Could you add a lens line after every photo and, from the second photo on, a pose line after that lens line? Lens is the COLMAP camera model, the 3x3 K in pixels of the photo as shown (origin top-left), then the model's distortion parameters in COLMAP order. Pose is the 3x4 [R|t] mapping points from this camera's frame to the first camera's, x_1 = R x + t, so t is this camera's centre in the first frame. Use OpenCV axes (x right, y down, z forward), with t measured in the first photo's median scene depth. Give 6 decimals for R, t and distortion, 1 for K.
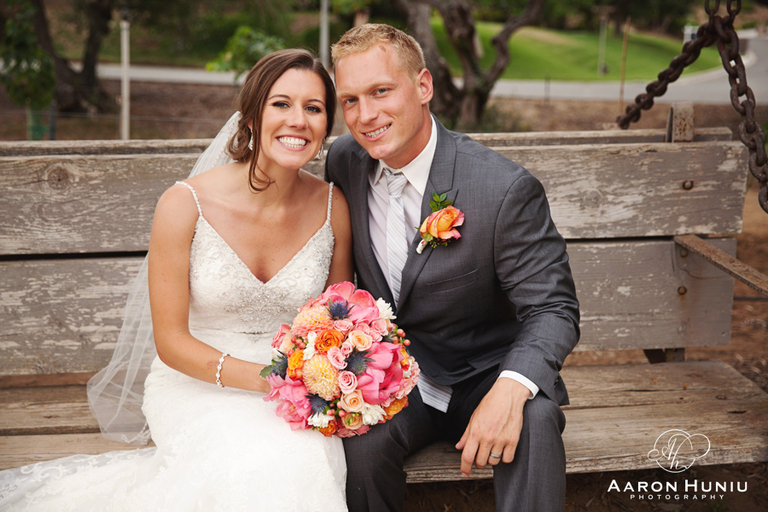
lens RADIAL K [[1071.1, 0, 384.6], [0, 1071.1, 256.9], [0, 0, 1]] dist [0.086432, 0.000000]
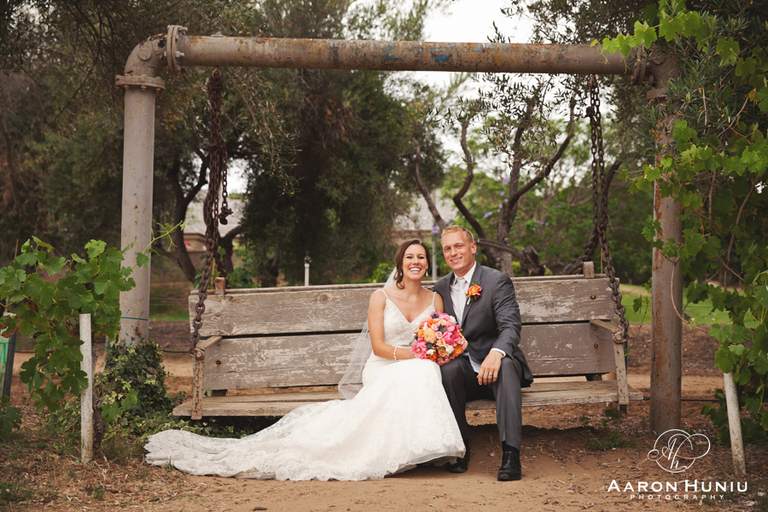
lens RADIAL K [[1137.5, 0, 385.7], [0, 1137.5, 257.1], [0, 0, 1]] dist [-0.000676, 0.000000]
pose [[0.993737, -0.036523, -0.105609, 0.106764], [0.009422, 0.969100, -0.246488, 0.453191], [0.111348, 0.243949, 0.963374, -1.424881]]
